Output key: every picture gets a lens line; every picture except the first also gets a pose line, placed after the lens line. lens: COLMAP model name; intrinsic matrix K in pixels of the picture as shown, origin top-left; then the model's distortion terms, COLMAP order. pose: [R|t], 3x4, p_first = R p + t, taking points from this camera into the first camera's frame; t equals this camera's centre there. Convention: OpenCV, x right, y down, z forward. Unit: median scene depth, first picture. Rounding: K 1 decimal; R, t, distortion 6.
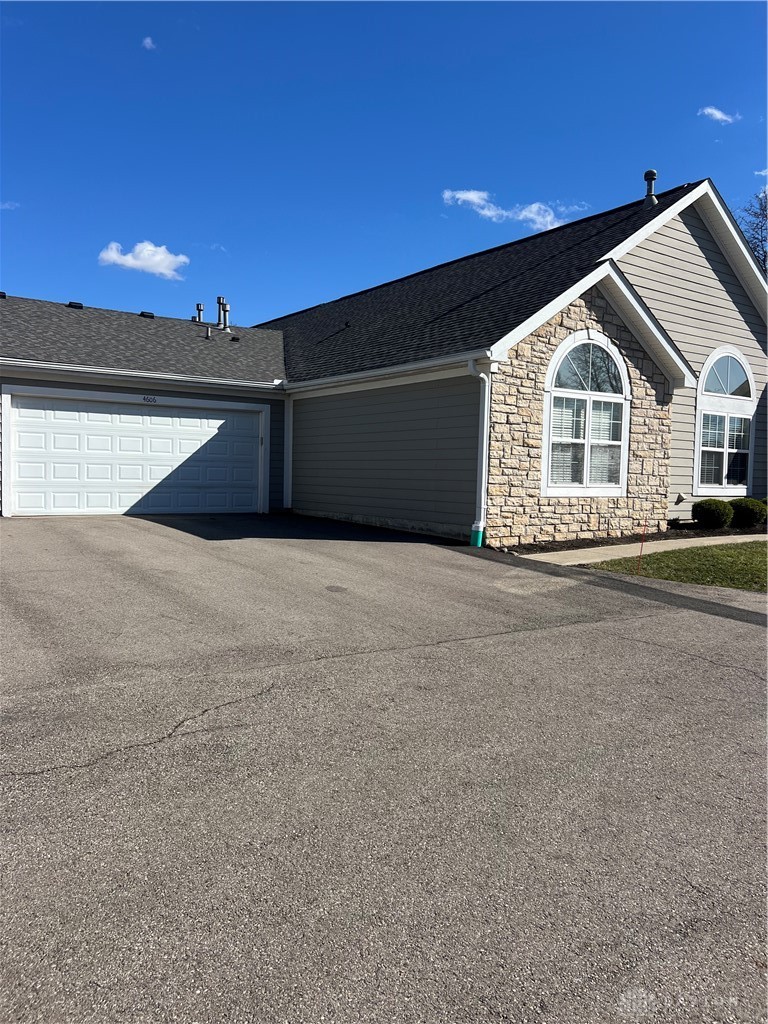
lens RADIAL K [[767.7, 0, 384.6], [0, 767.7, 517.8], [0, 0, 1]] dist [0.014787, -0.015616]
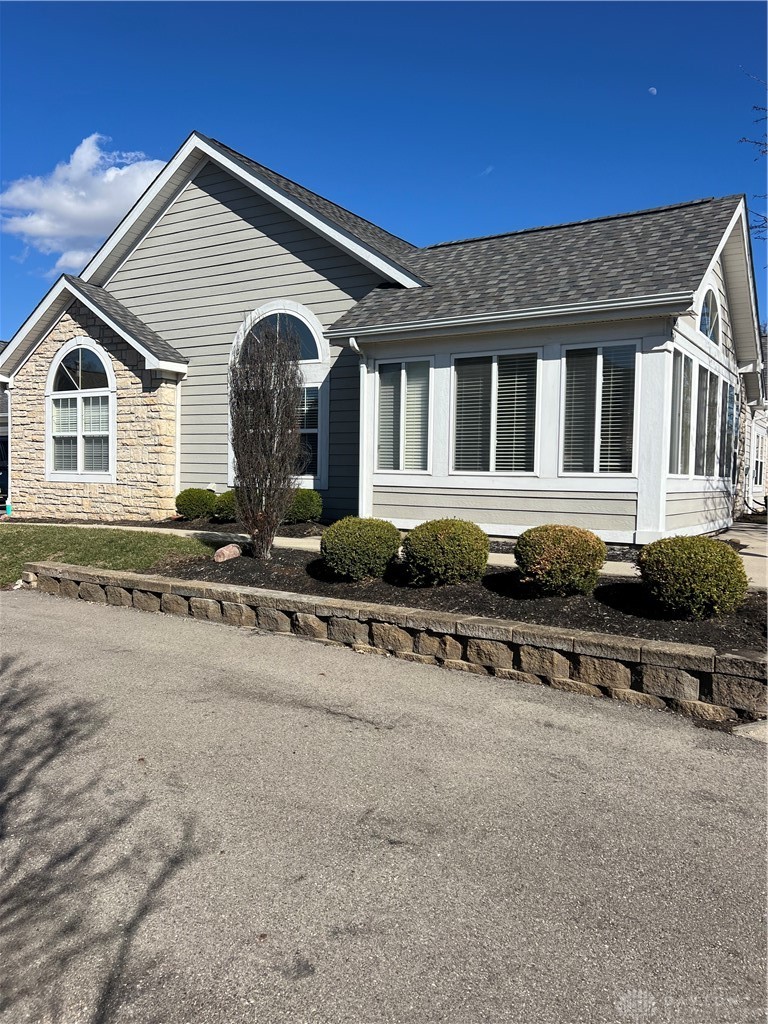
lens RADIAL K [[767.7, 0, 383.6], [0, 767.7, 502.6], [0, 0, 1]] dist [0.014787, -0.015616]
pose [[0.403076, 0.031585, -0.914621, 1.561210], [-0.054946, 0.998437, 0.010264, -0.035627], [0.913516, 0.046117, 0.404181, 0.998584]]
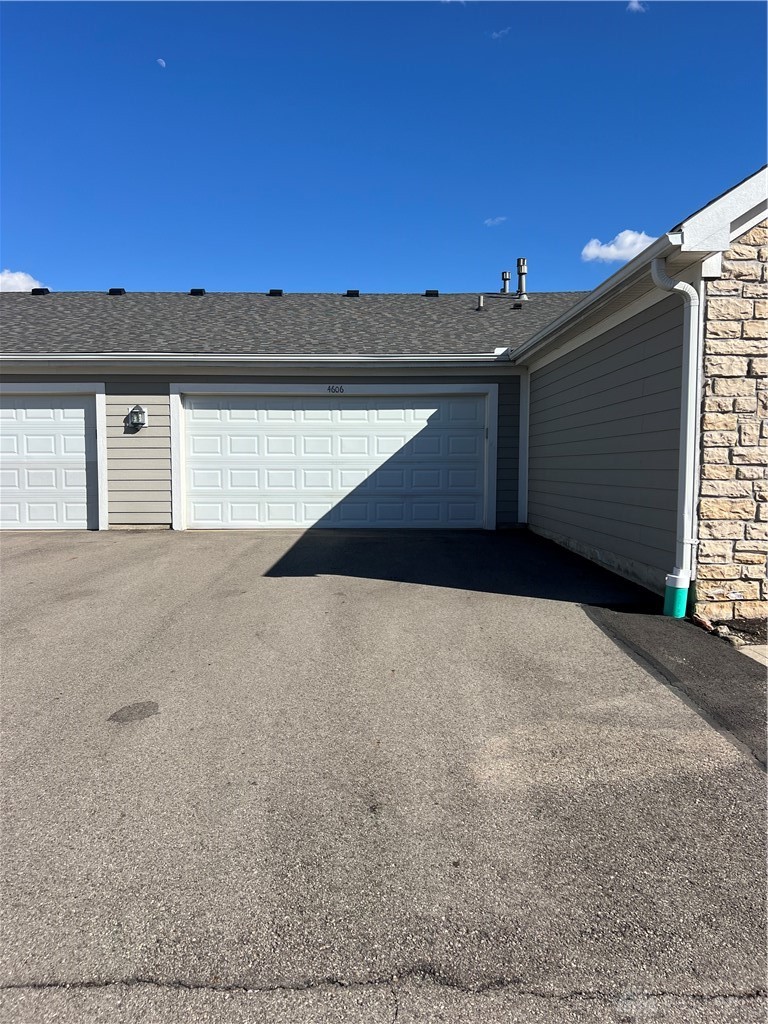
lens RADIAL K [[767.7, 0, 382.6], [0, 767.7, 513.8], [0, 0, 1]] dist [0.014787, -0.015616]
pose [[0.807647, 0.016237, -0.589442, 0.253590], [-0.017746, 0.999837, 0.003227, -0.029166], [0.589399, 0.007854, 0.807804, 0.434283]]
